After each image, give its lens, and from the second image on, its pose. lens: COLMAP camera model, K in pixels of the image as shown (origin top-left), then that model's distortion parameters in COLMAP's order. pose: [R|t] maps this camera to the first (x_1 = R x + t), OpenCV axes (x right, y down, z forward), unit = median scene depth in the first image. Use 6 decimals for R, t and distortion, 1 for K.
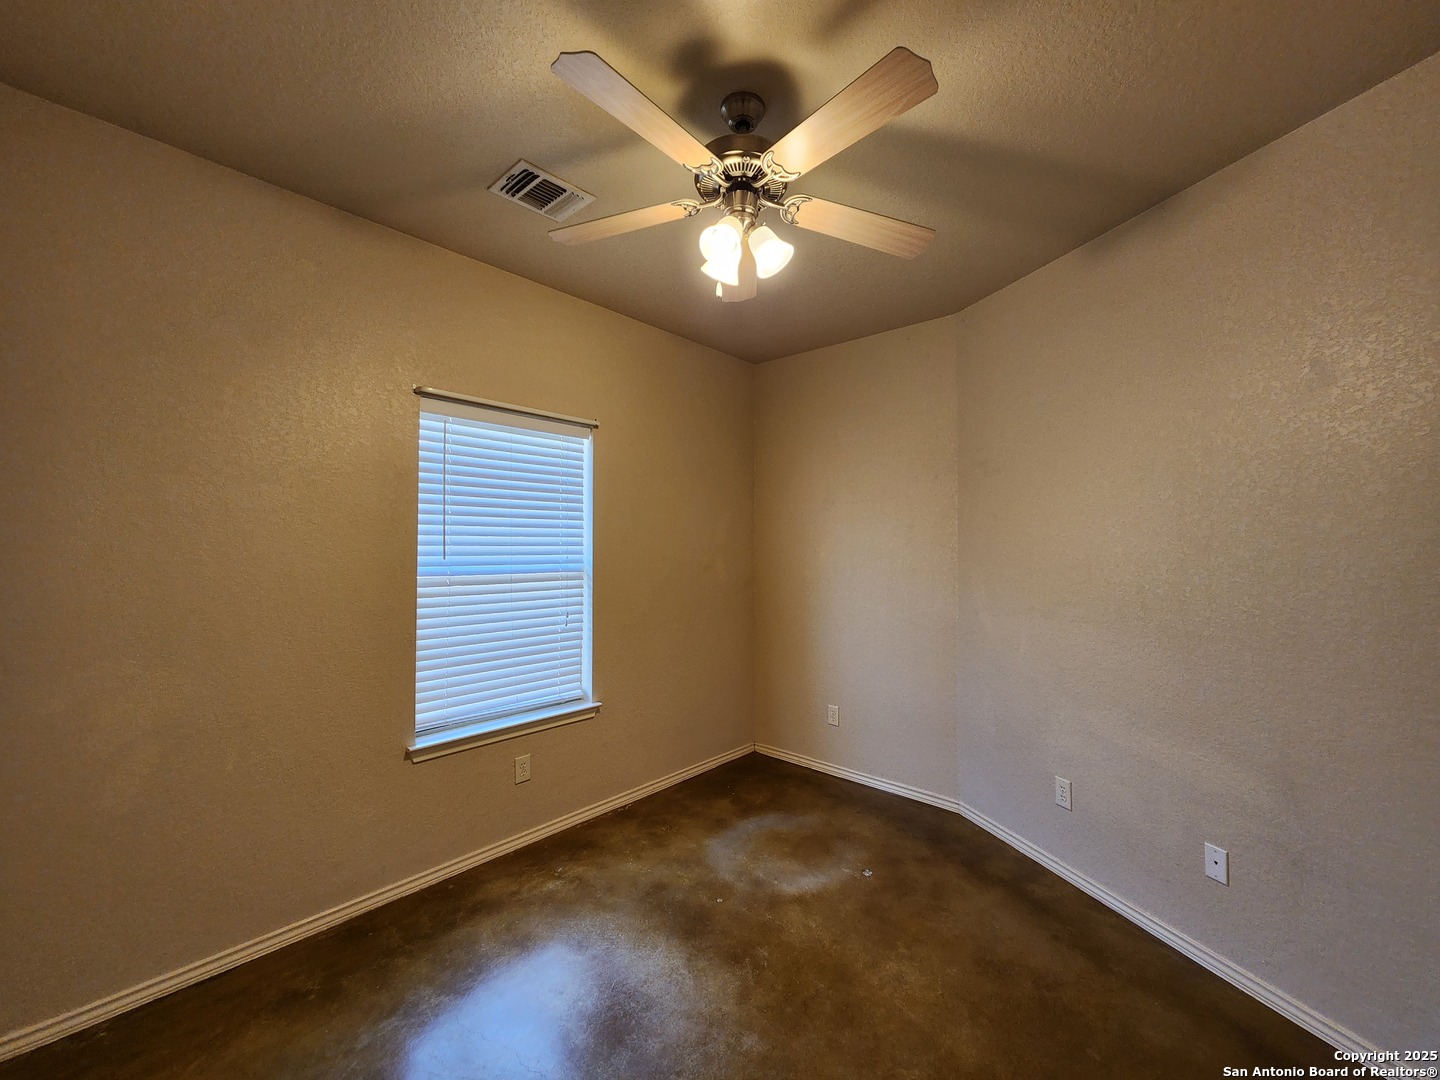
lens RADIAL K [[588.2, 0, 728.8], [0, 588.2, 538.8], [0, 0, 1]] dist [0.001978, -0.001399]
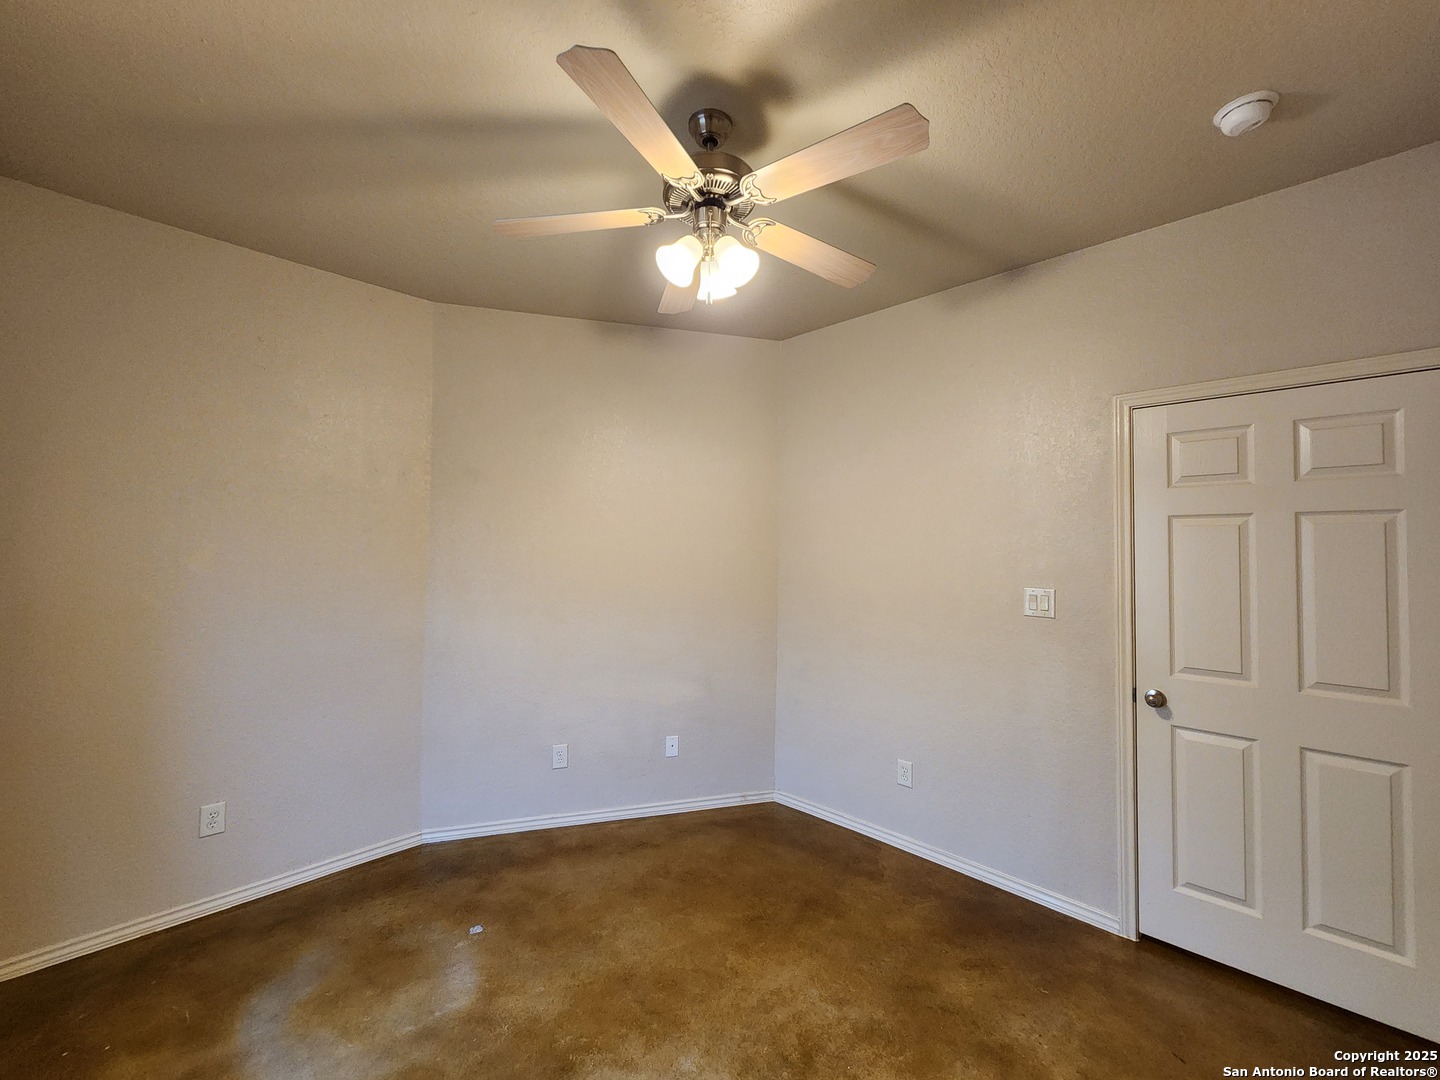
lens RADIAL K [[588.2, 0, 728.6], [0, 588.2, 543.7], [0, 0, 1]] dist [0.001978, -0.001399]
pose [[0.047928, 0.006336, 0.998831, -0.649823], [-0.014459, 0.999880, -0.005649, -0.008503], [-0.998746, -0.014171, 0.048014, 0.611145]]
